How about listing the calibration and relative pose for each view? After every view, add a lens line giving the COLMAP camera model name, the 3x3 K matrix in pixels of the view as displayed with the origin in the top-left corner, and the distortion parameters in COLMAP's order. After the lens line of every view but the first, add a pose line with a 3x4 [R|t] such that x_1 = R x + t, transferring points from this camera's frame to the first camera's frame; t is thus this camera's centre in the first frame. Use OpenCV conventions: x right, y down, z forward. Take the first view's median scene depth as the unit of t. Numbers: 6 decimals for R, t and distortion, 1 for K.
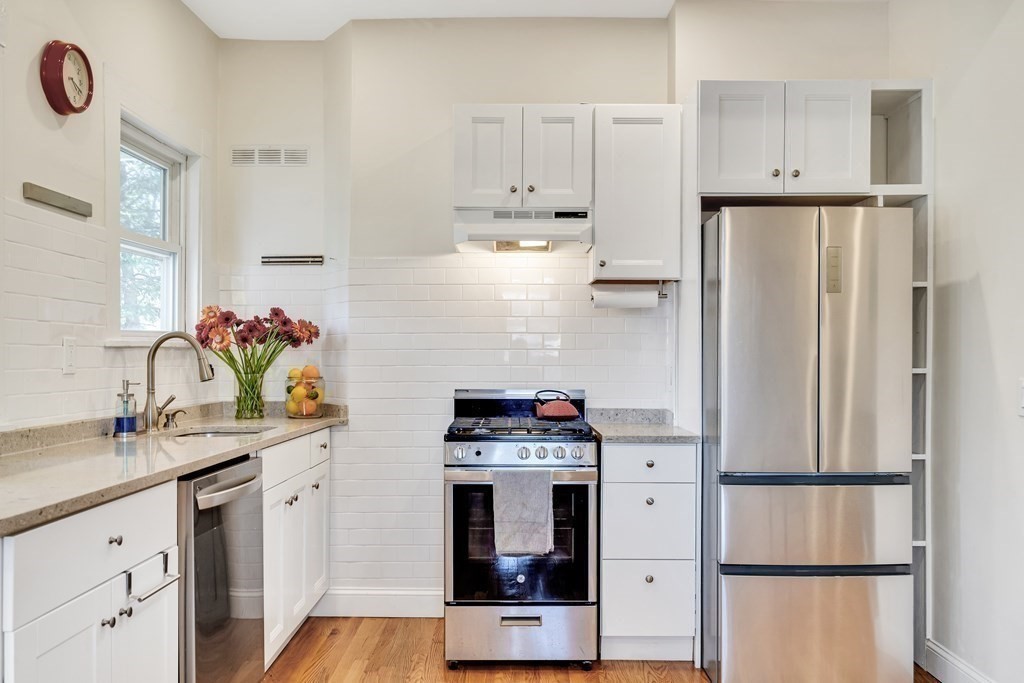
lens RADIAL K [[872.3, 0, 512.6], [0, 872.3, 351.0], [0, 0, 1]] dist [0.009962, 0.000321]
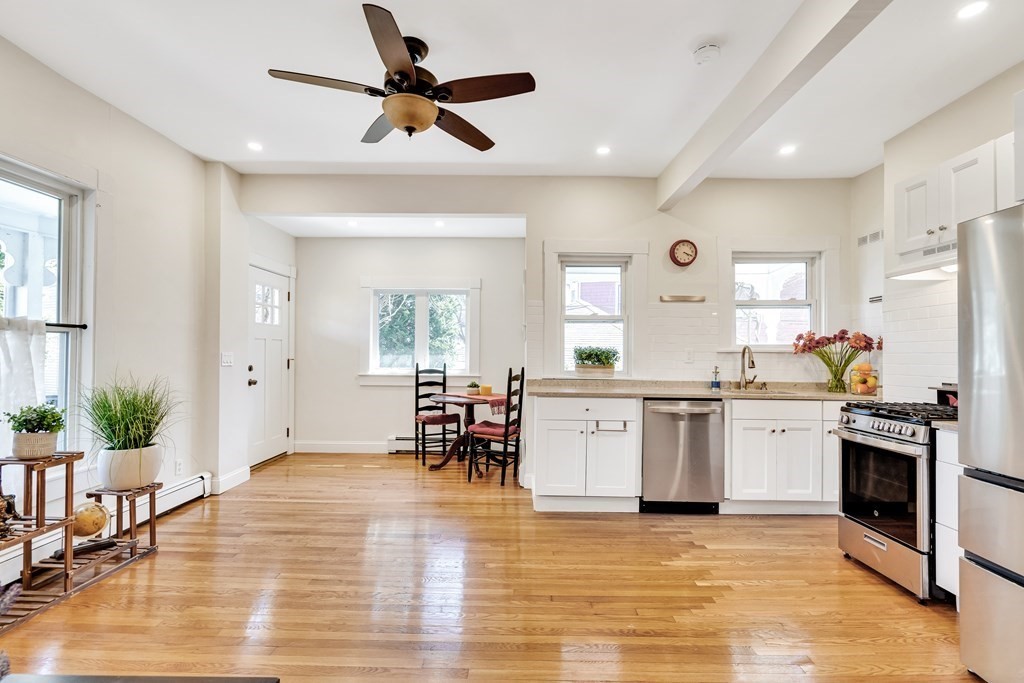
lens RADIAL K [[463.2, 0, 511.4], [0, 463.2, 348.4], [0, 0, 1]] dist [-0.004390, 0.000539]
pose [[-0.003364, -0.013418, -0.999904, 0.696321], [-0.002324, 0.999907, -0.013410, 0.002265], [0.999992, 0.002279, -0.003394, 0.364971]]
